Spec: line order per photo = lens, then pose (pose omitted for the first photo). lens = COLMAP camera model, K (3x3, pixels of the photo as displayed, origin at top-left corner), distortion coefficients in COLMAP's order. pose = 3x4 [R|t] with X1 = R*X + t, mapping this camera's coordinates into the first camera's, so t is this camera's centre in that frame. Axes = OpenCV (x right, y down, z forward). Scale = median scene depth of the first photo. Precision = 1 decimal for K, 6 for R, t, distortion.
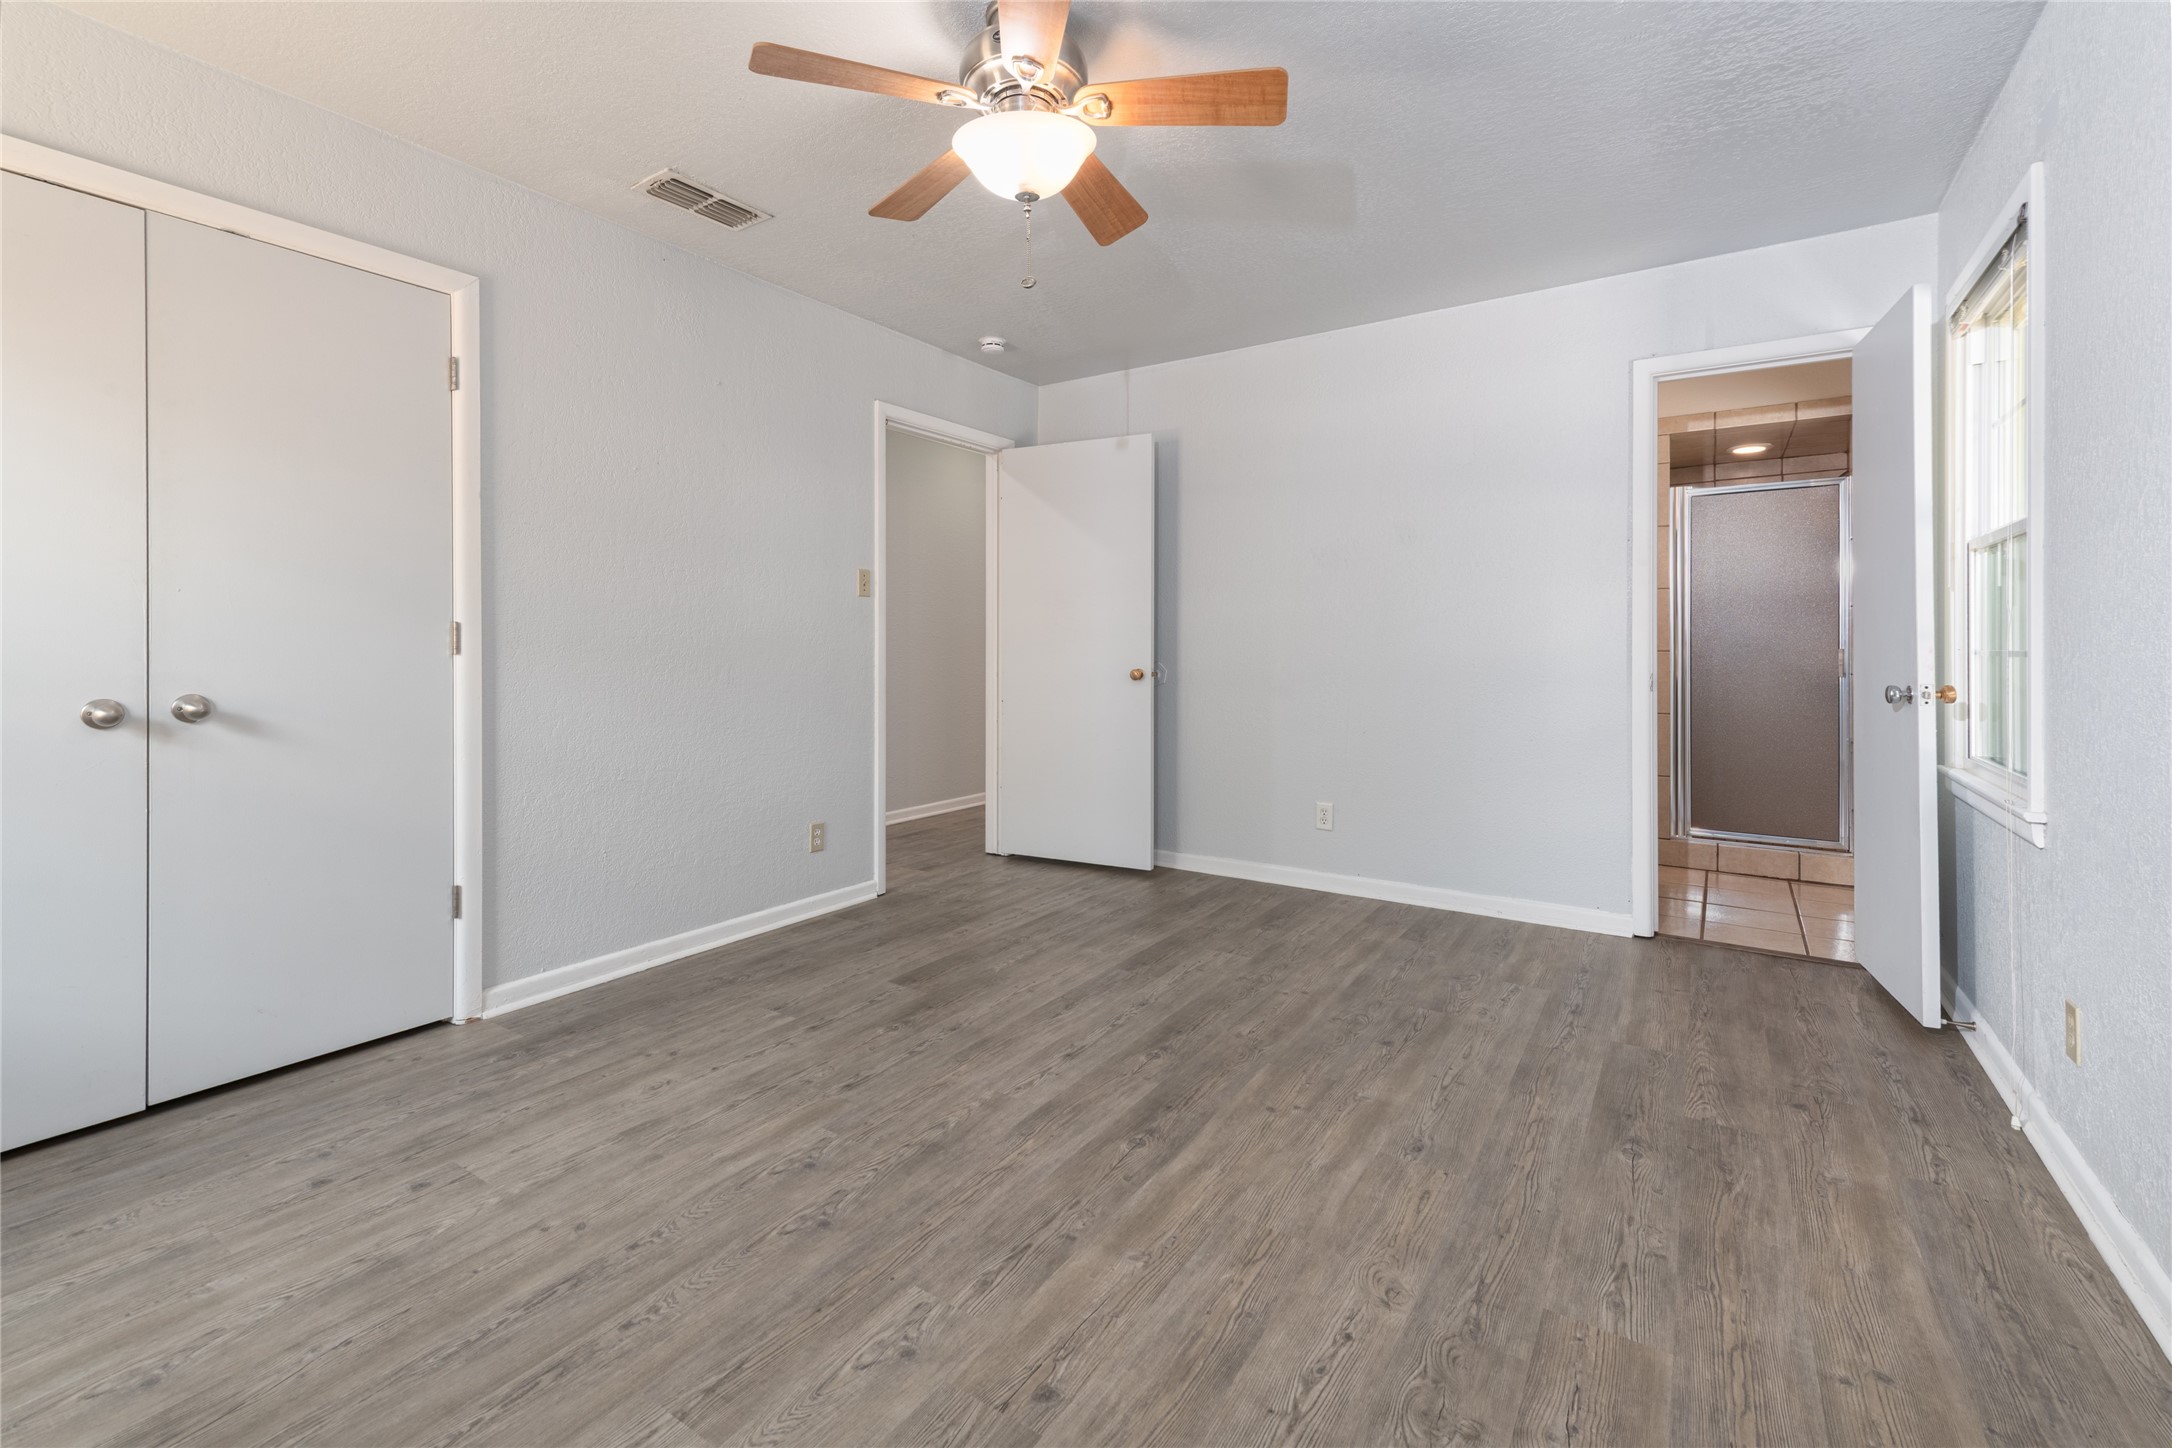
lens RADIAL K [[931.9, 0, 1112.5], [0, 931.9, 646.8], [0, 0, 1]] dist [0.021833, -0.008788]
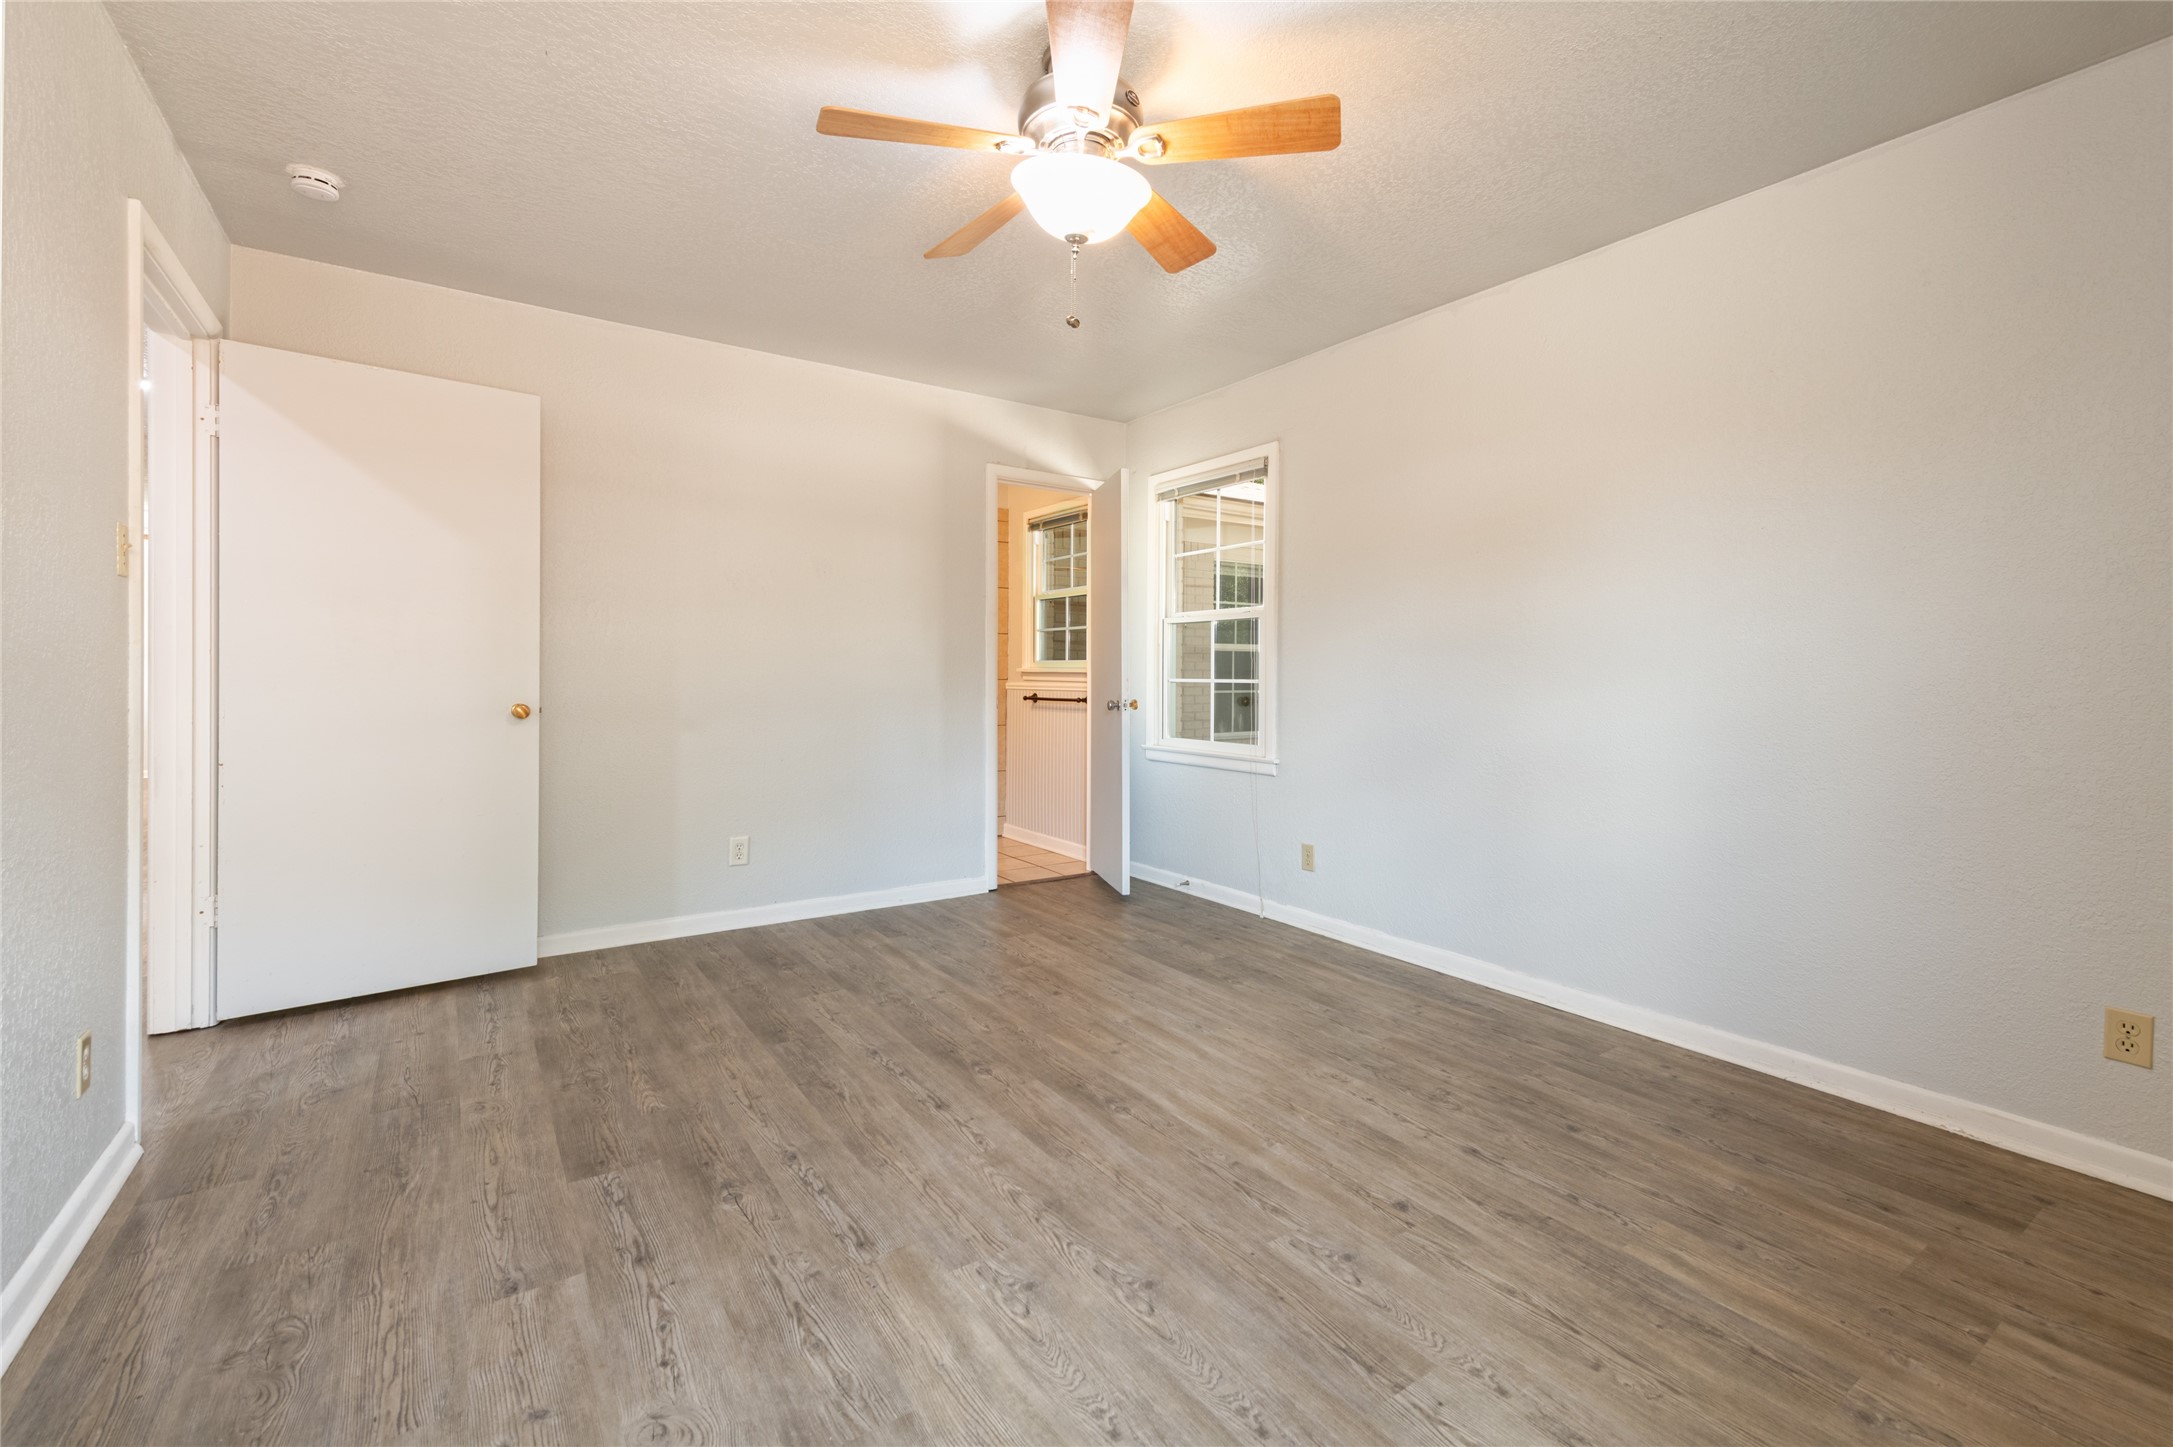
lens RADIAL K [[923.4, 0, 1087.7], [0, 923.4, 712.8], [0, 0, 1]] dist [0.023401, -0.009327]
pose [[0.388744, -0.037153, 0.920597, -0.856057], [-0.004526, 0.999098, 0.042232, -0.005434], [-0.921335, -0.020584, 0.388225, 0.508268]]
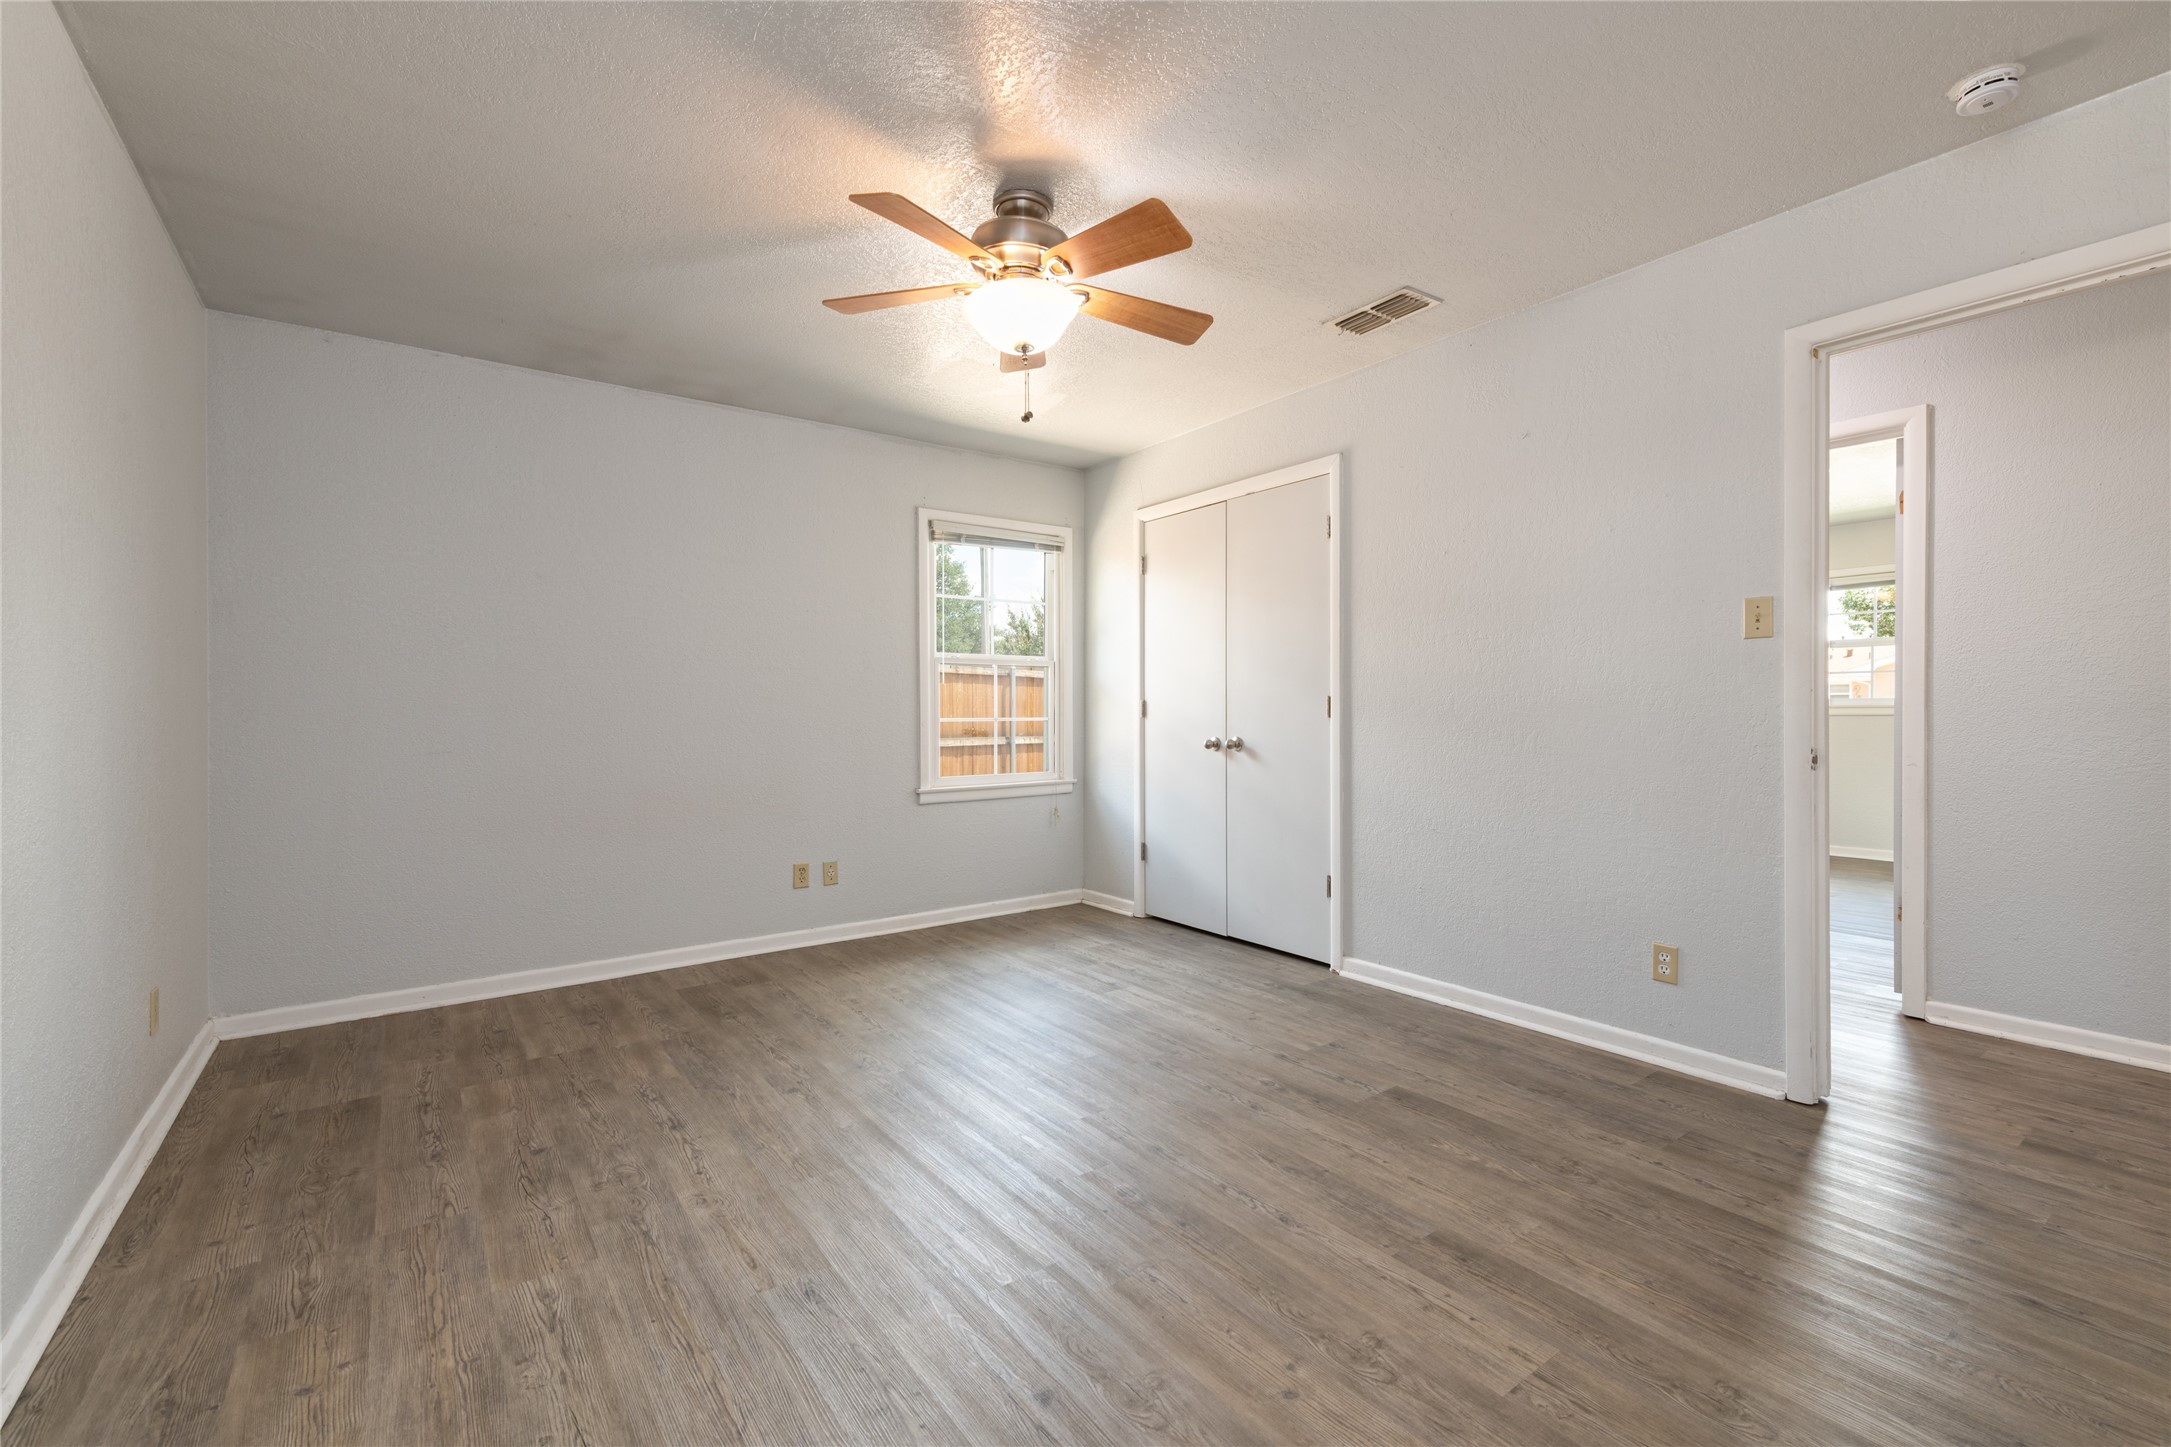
lens RADIAL K [[922.5, 0, 1086.7], [0, 922.5, 712.8], [0, 0, 1]] dist [0.023401, -0.009327]
pose [[-0.363397, 0.006759, -0.931610, 0.860173], [0.004142, 0.999976, 0.005640, -0.009977], [0.931625, -0.001809, -0.363416, 1.291977]]
